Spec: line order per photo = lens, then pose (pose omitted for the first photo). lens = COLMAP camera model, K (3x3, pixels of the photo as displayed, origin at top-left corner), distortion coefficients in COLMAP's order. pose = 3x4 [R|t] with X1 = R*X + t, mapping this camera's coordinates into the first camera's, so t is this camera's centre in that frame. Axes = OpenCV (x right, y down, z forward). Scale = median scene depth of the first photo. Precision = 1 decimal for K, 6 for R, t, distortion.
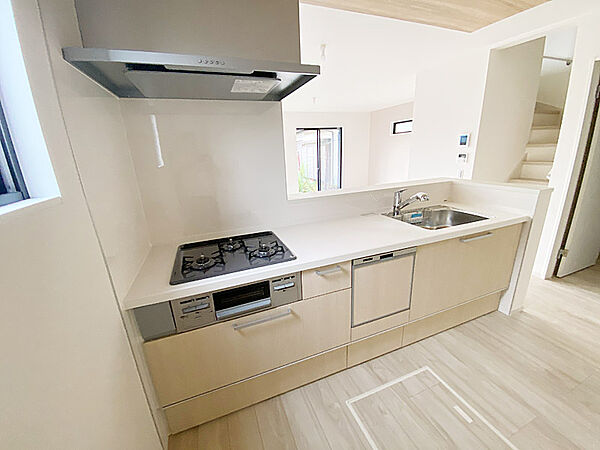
lens RADIAL K [[243.3, 0, 295.8], [0, 243.3, 226.5], [0, 0, 1]] dist [-0.016241, -0.003434]
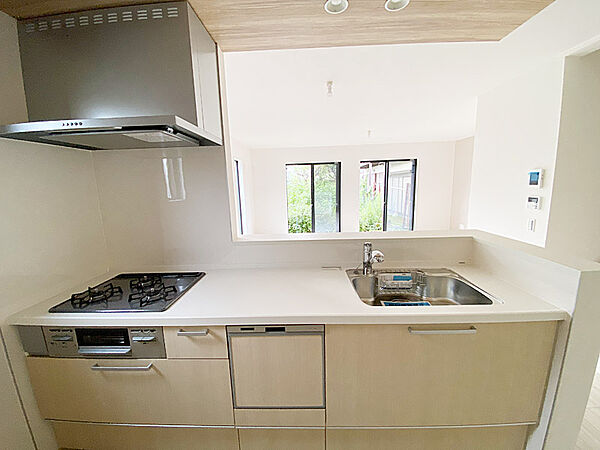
lens RADIAL K [[243.3, 0, 295.5], [0, 243.3, 225.3], [0, 0, 1]] dist [-0.016241, -0.003434]
pose [[0.926976, 0.081105, -0.366249, 0.665253], [-0.124158, 0.987653, -0.095532, -0.140542], [0.353979, 0.134028, 0.925600, 0.237579]]
